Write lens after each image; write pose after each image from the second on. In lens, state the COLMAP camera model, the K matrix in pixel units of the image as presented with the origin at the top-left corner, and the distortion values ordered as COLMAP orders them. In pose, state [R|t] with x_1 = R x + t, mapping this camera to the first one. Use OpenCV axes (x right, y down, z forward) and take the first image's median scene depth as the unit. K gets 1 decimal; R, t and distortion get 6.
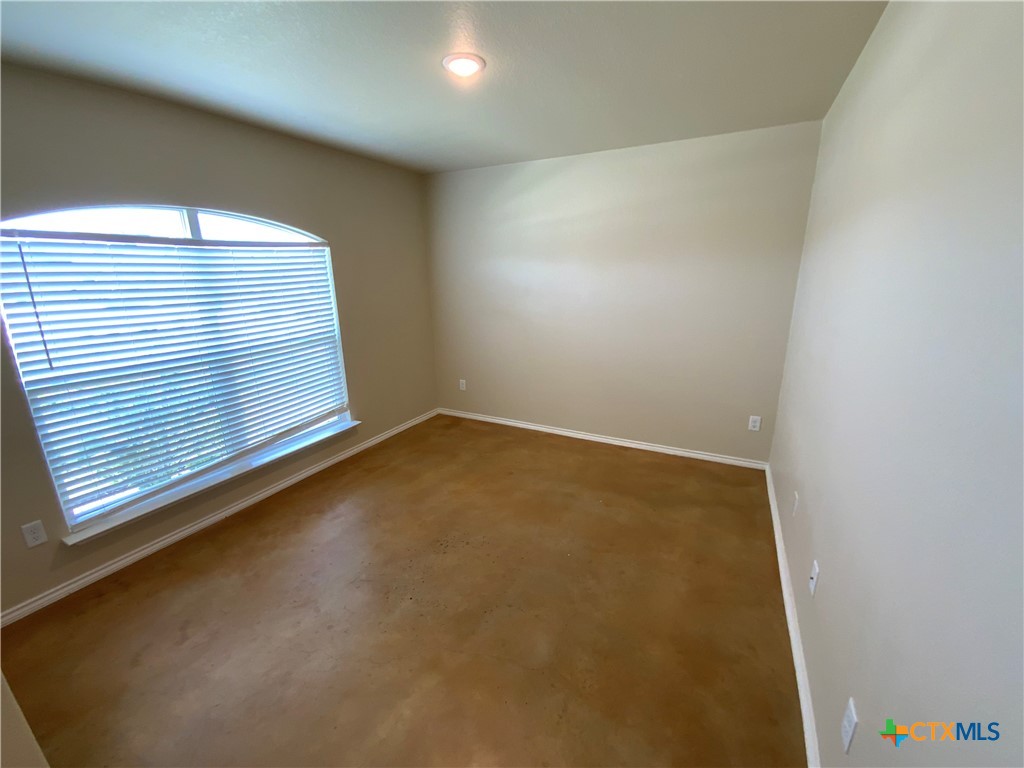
lens RADIAL K [[412.6, 0, 511.4], [0, 412.6, 382.7], [0, 0, 1]] dist [0.031661, -0.023454]
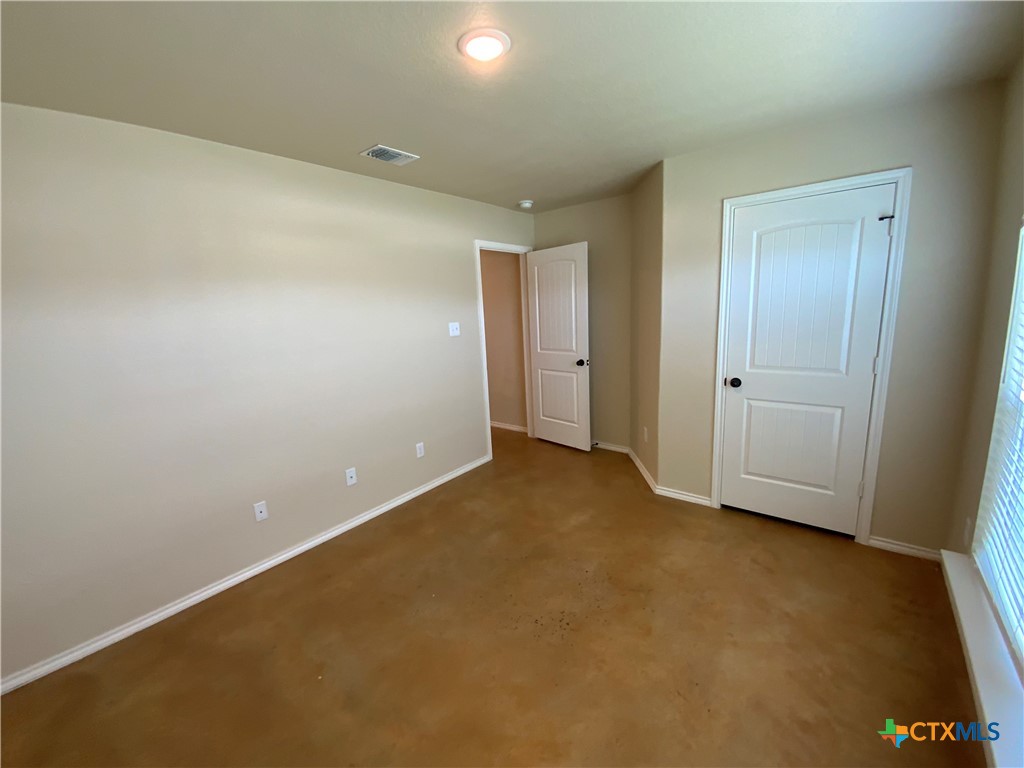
lens RADIAL K [[412.6, 0, 511.4], [0, 412.6, 382.7], [0, 0, 1]] dist [0.031661, -0.023454]
pose [[-0.976973, 0.028152, 0.211496, -0.261936], [0.117153, 0.899244, 0.421469, -0.427112], [-0.178322, 0.436541, -0.881835, 1.628799]]
